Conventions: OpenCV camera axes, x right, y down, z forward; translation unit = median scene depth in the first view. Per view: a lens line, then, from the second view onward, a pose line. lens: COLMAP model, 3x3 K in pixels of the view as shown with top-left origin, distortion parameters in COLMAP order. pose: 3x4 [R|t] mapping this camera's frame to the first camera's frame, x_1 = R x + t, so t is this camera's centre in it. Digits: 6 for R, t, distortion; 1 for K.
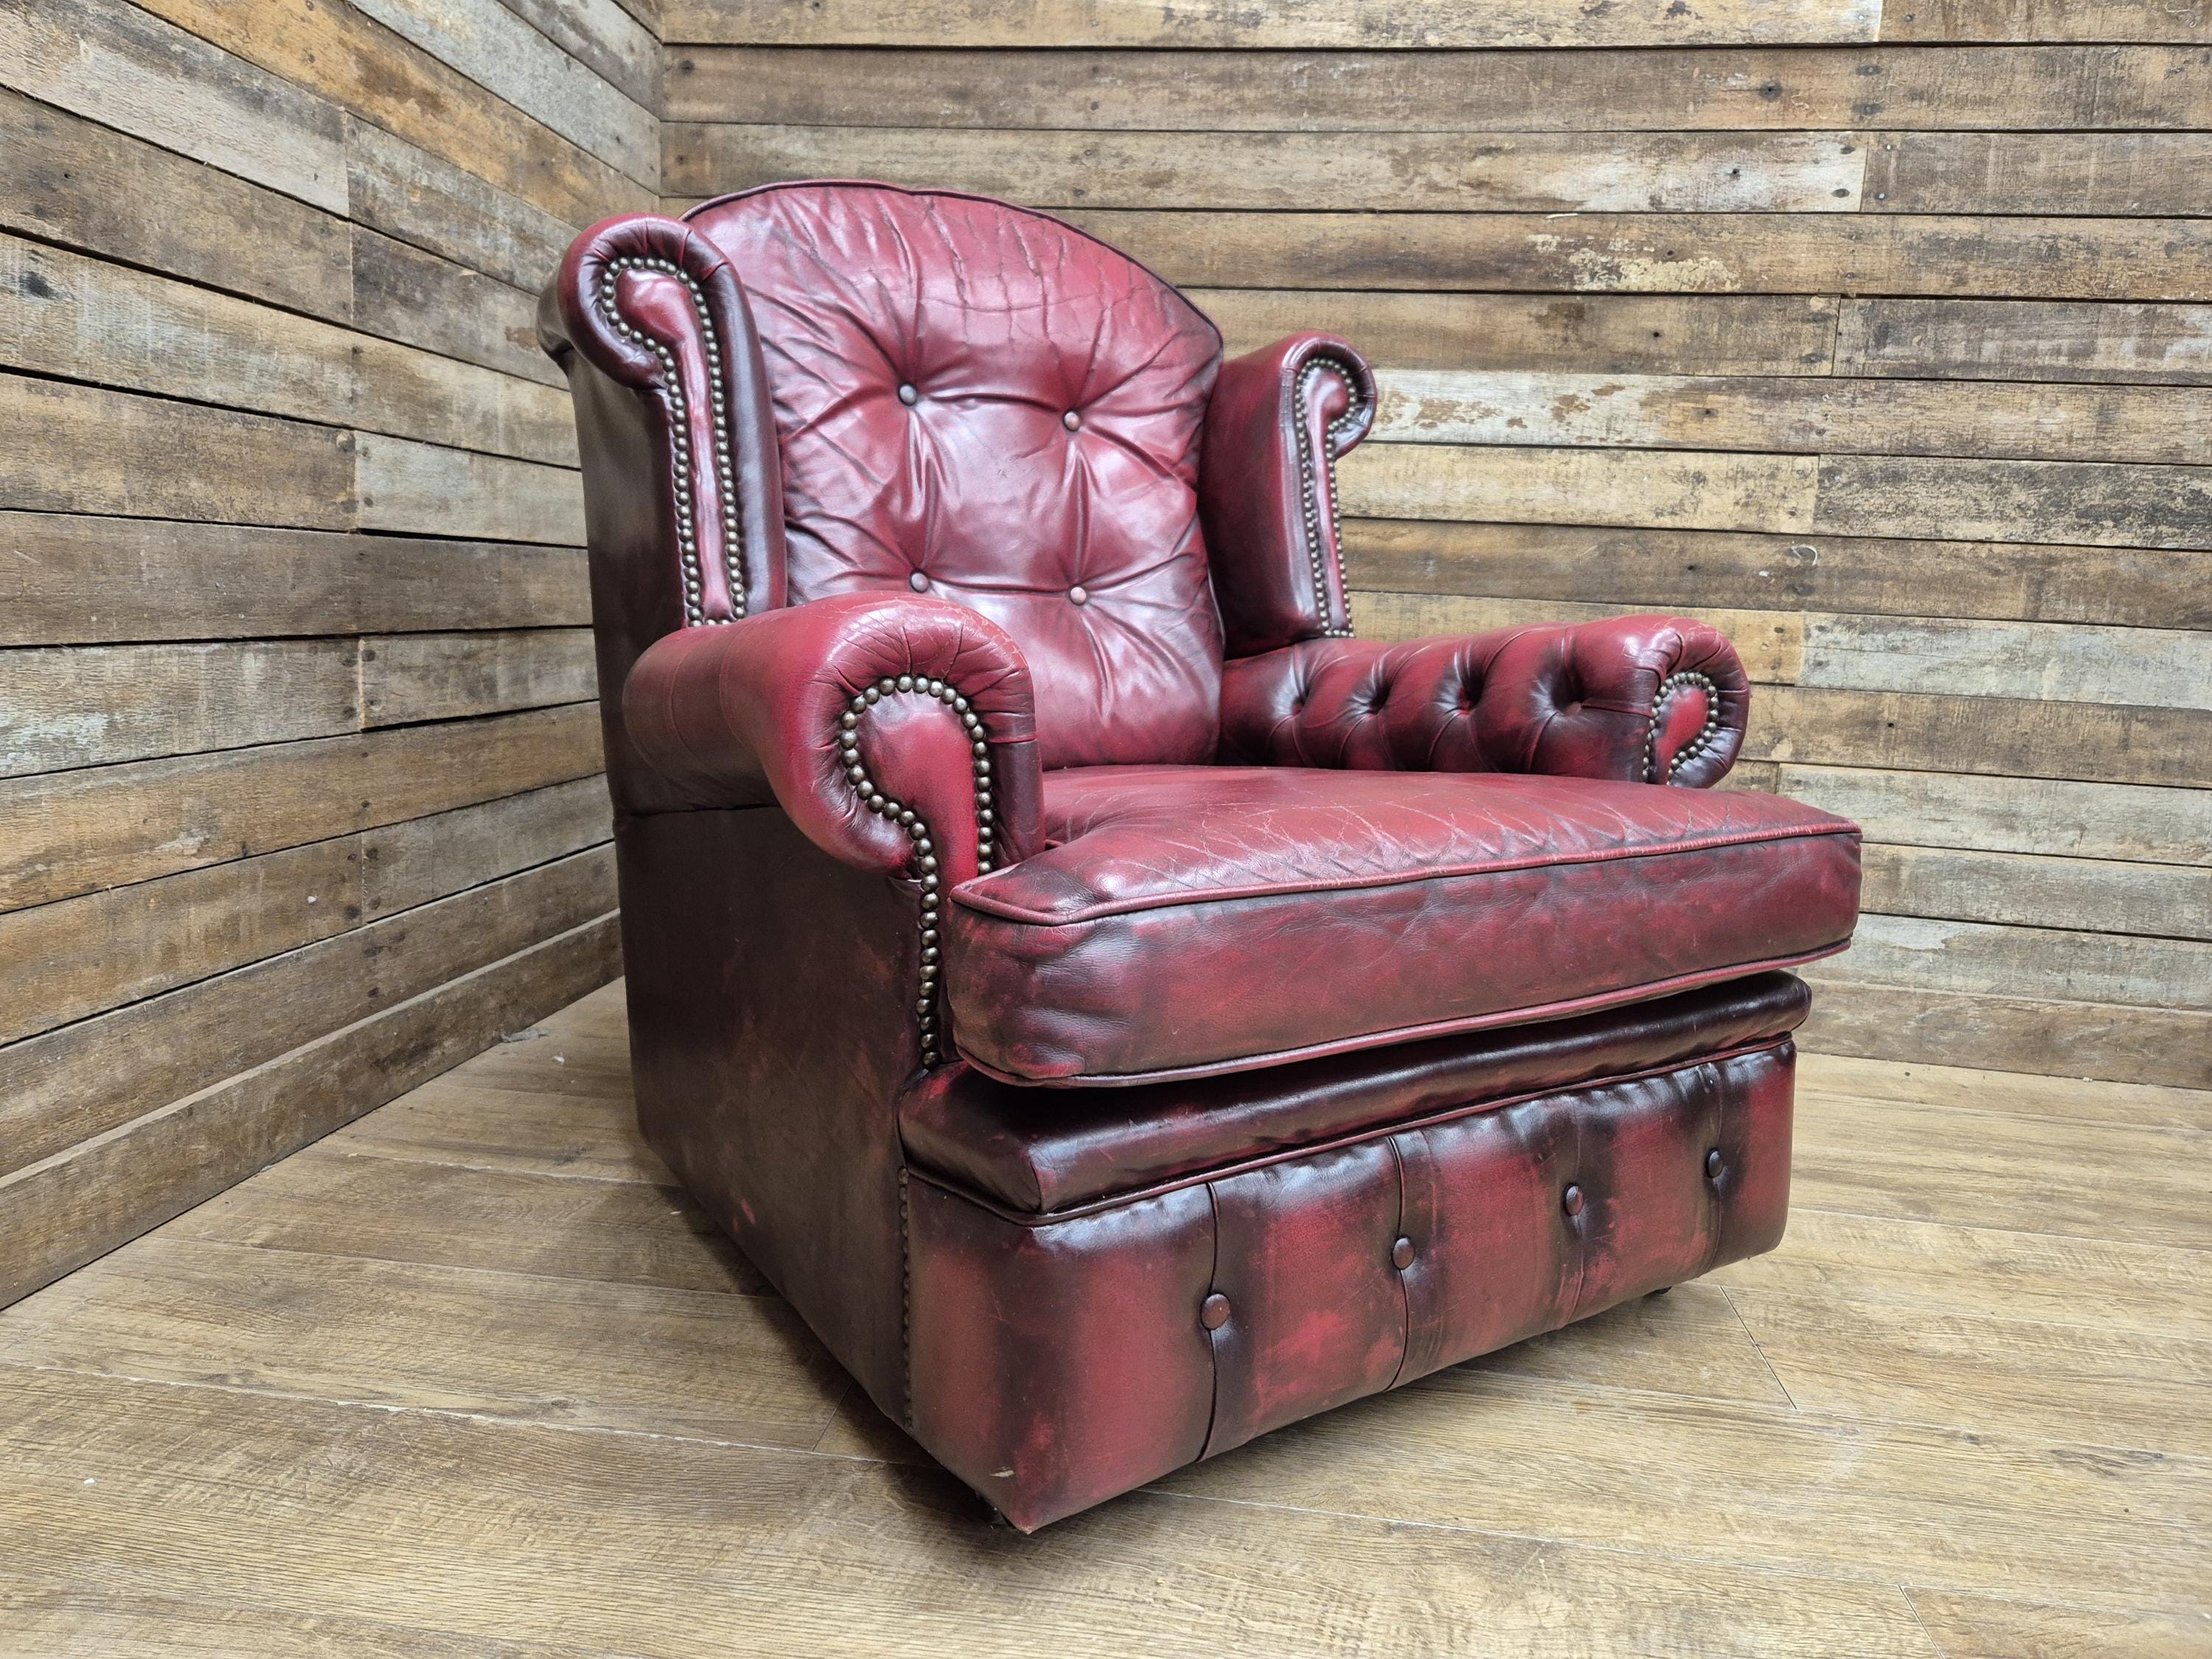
lens RADIAL K [[1479.9, 0, 1081.4], [0, 1479.9, 818.4], [0, 0, 1]] dist [0.064592, -0.050268]
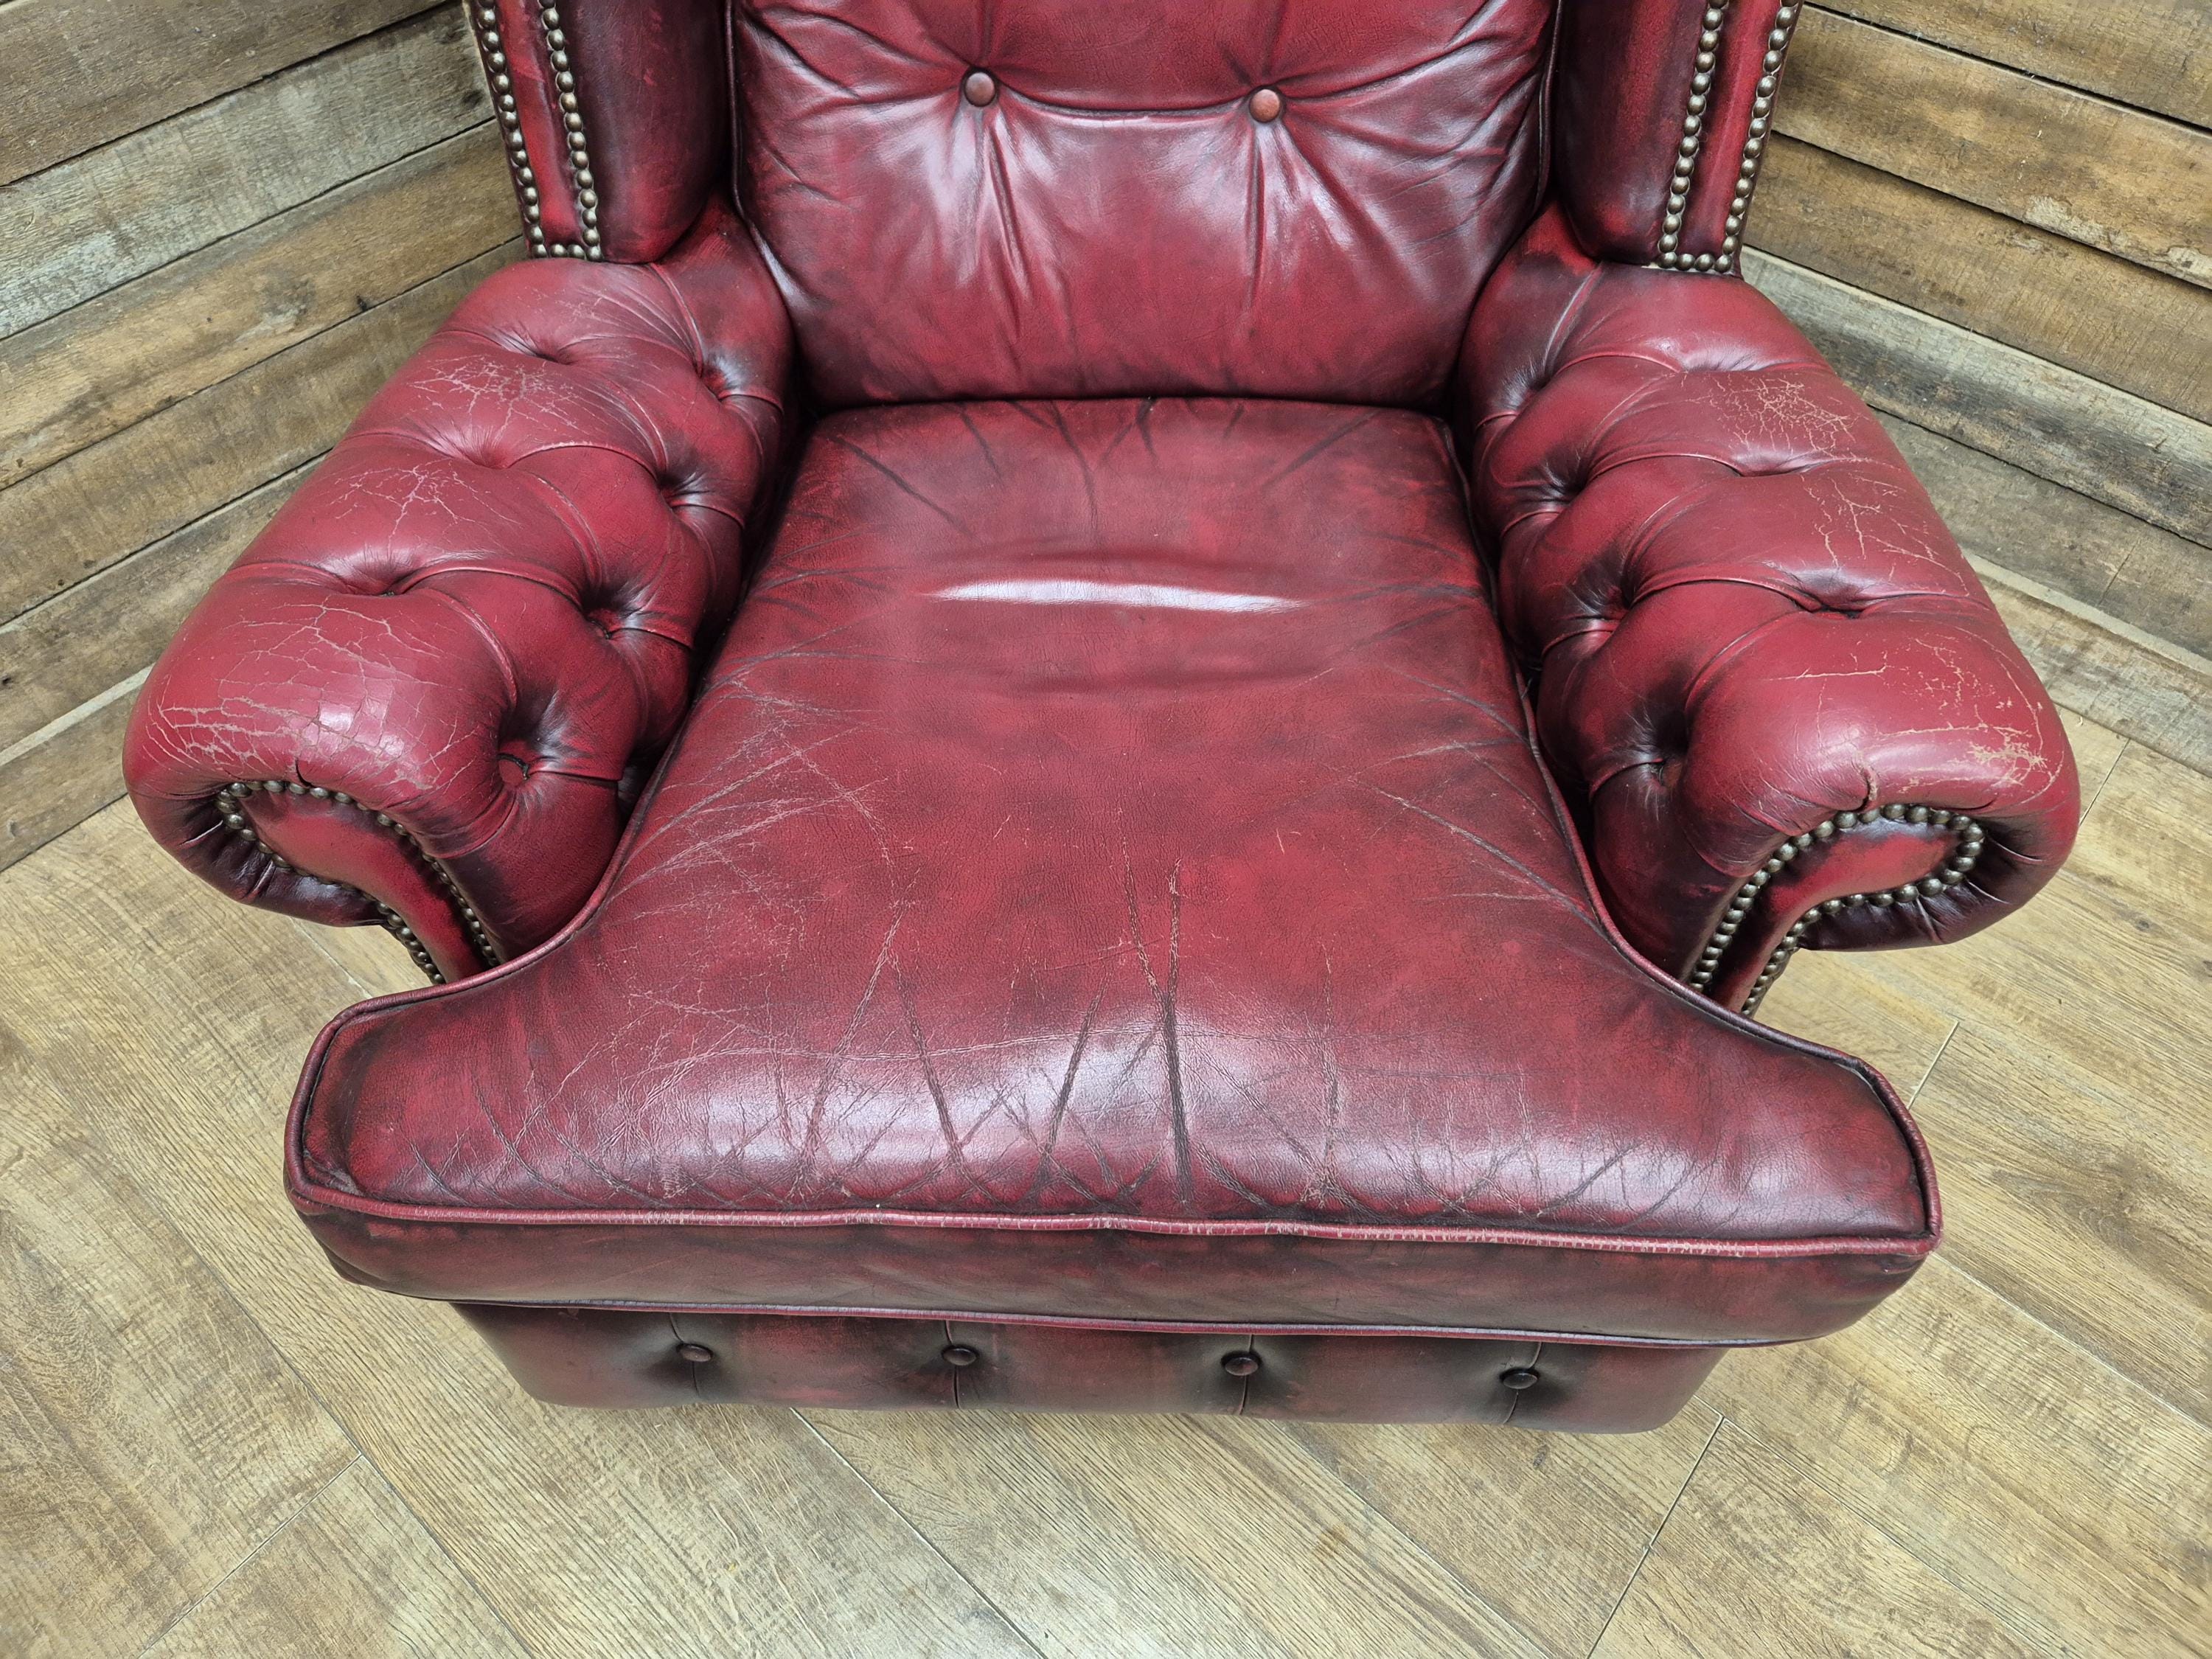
lens RADIAL K [[1487.3, 0, 1104.9], [0, 1487.3, 798.4], [0, 0, 1]] dist [0.054981, -0.038972]
pose [[0.848250, 0.386389, -0.362181, 0.208216], [-0.040880, 0.729612, 0.682638, -0.295821], [0.528016, -0.564242, 0.634689, 0.343010]]
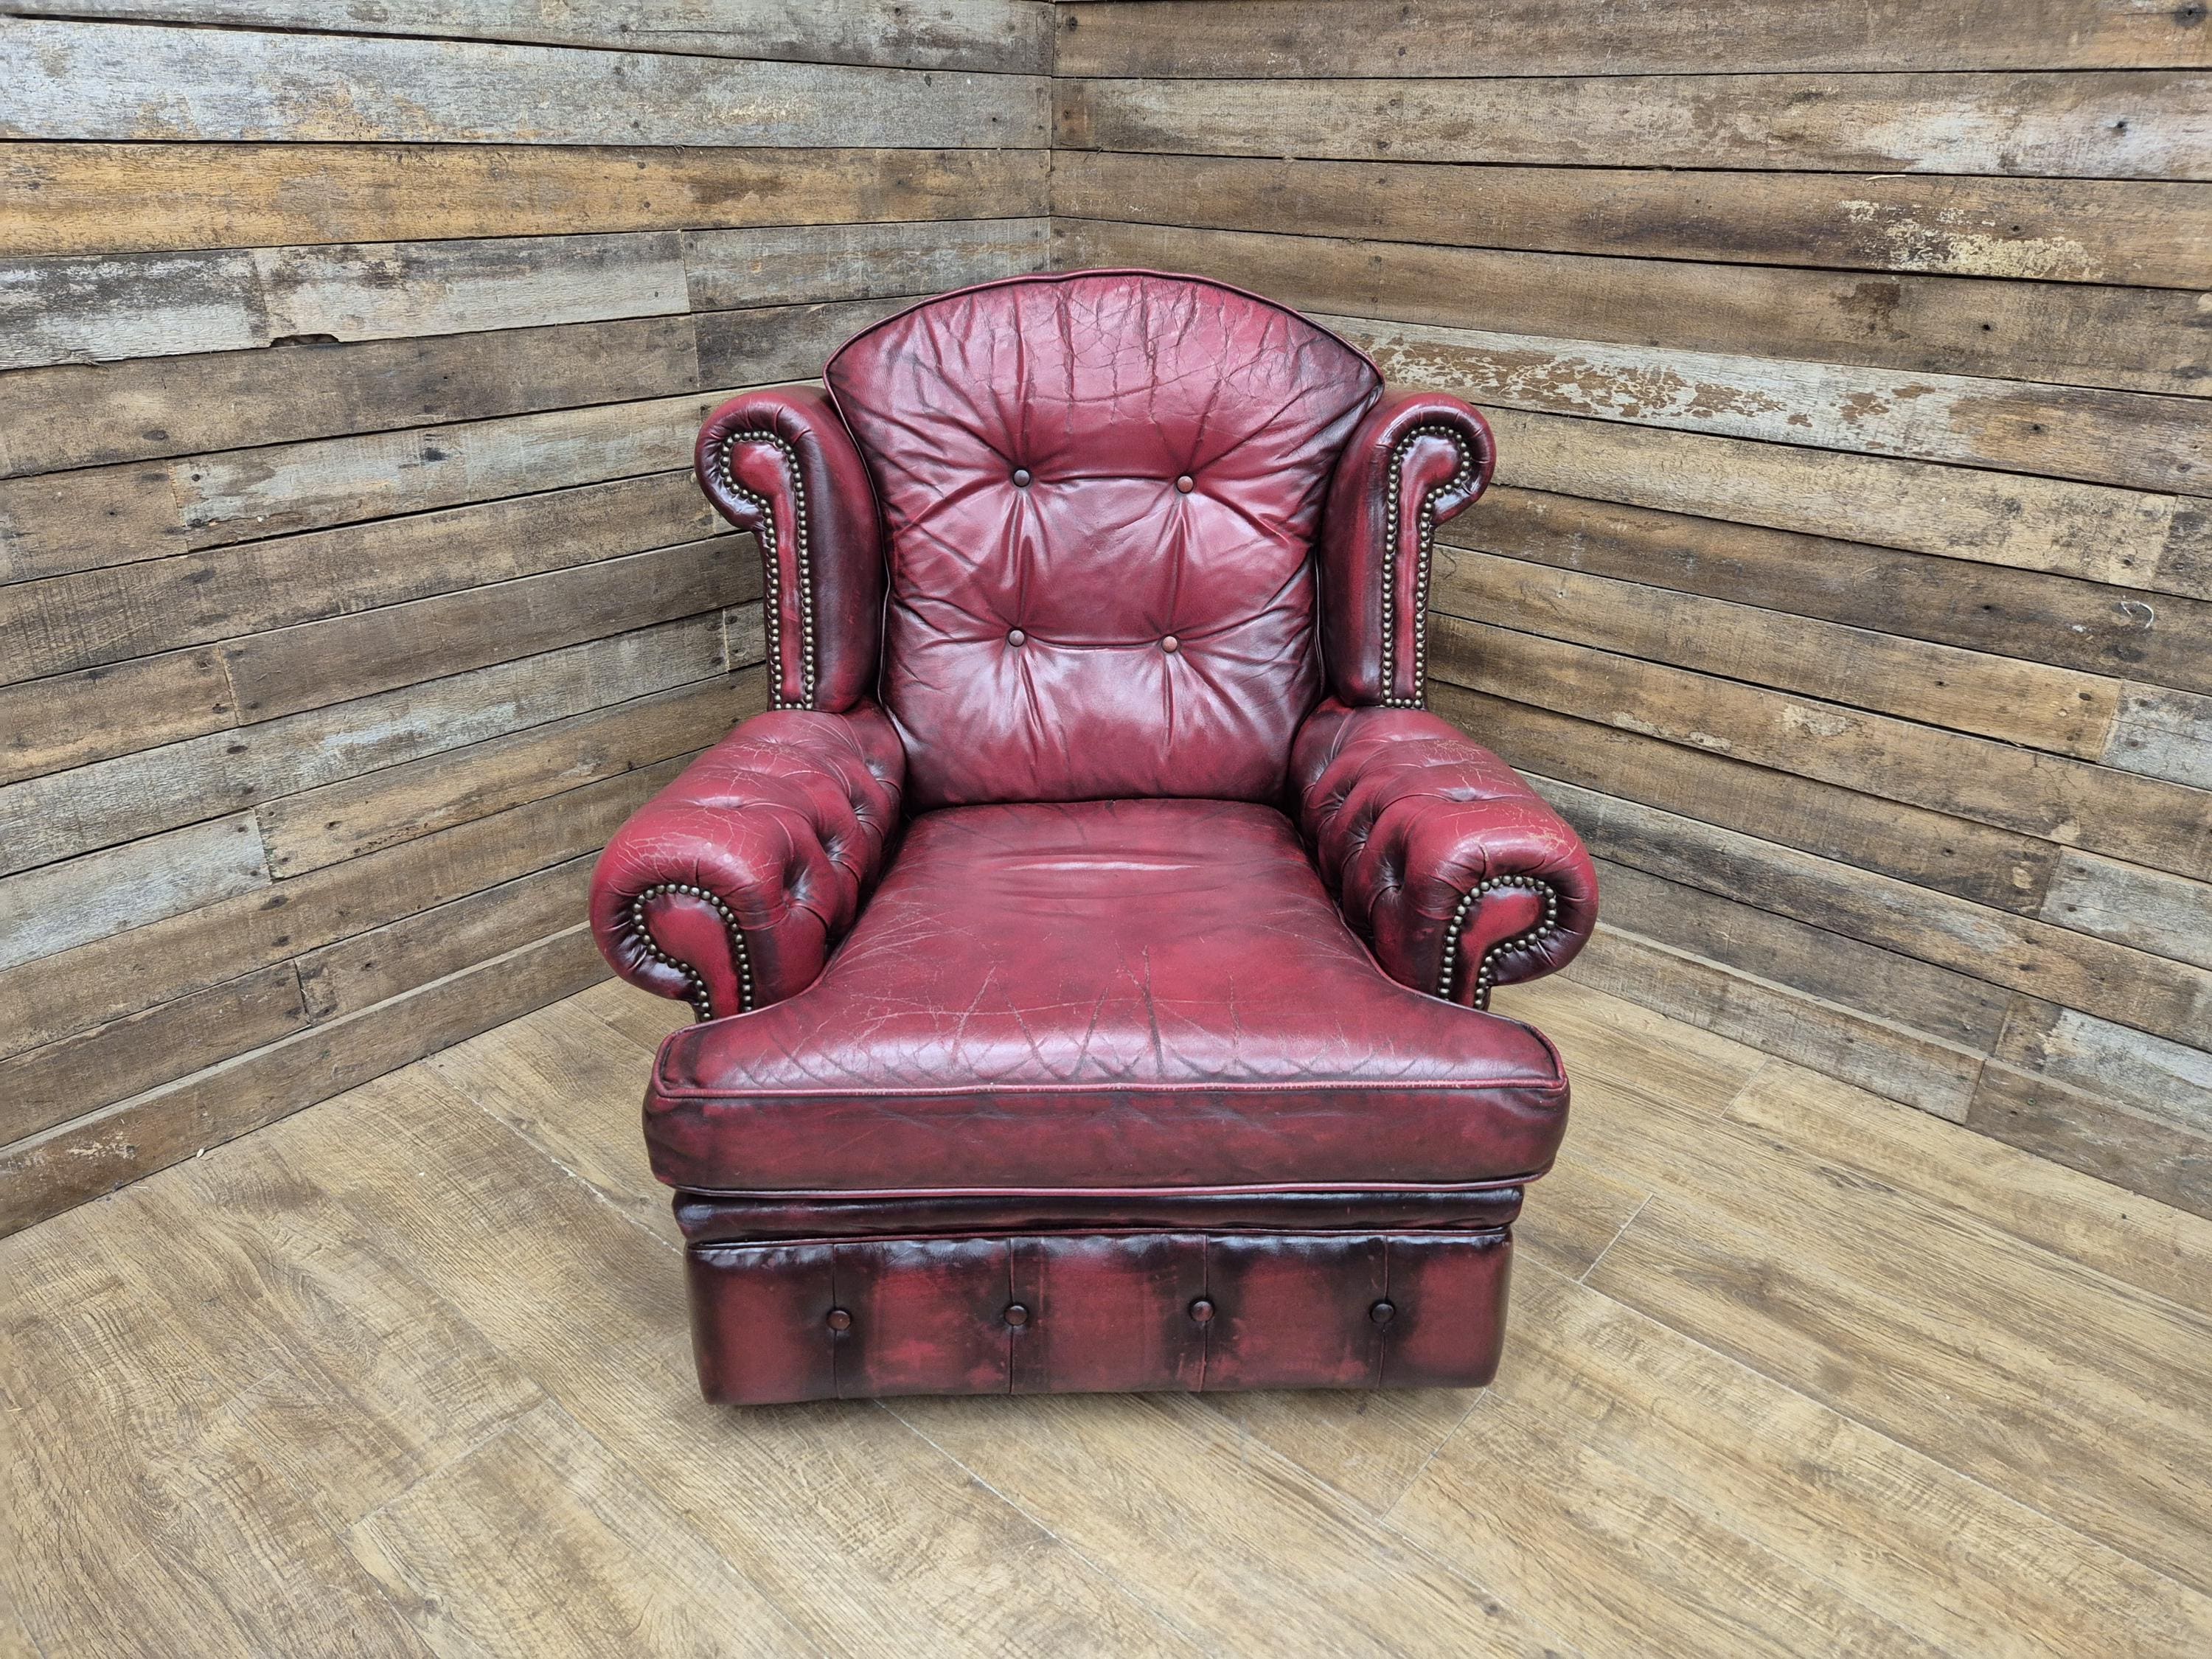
lens RADIAL K [[1464.2, 0, 1109.6], [0, 1464.2, 810.9], [0, 0, 1]] dist [0.079750, -0.053035]
pose [[0.847989, 0.189878, -0.494834, 0.438155], [-0.056743, 0.960783, 0.271432, -0.266328], [0.526968, -0.202093, 0.825508, 0.005039]]
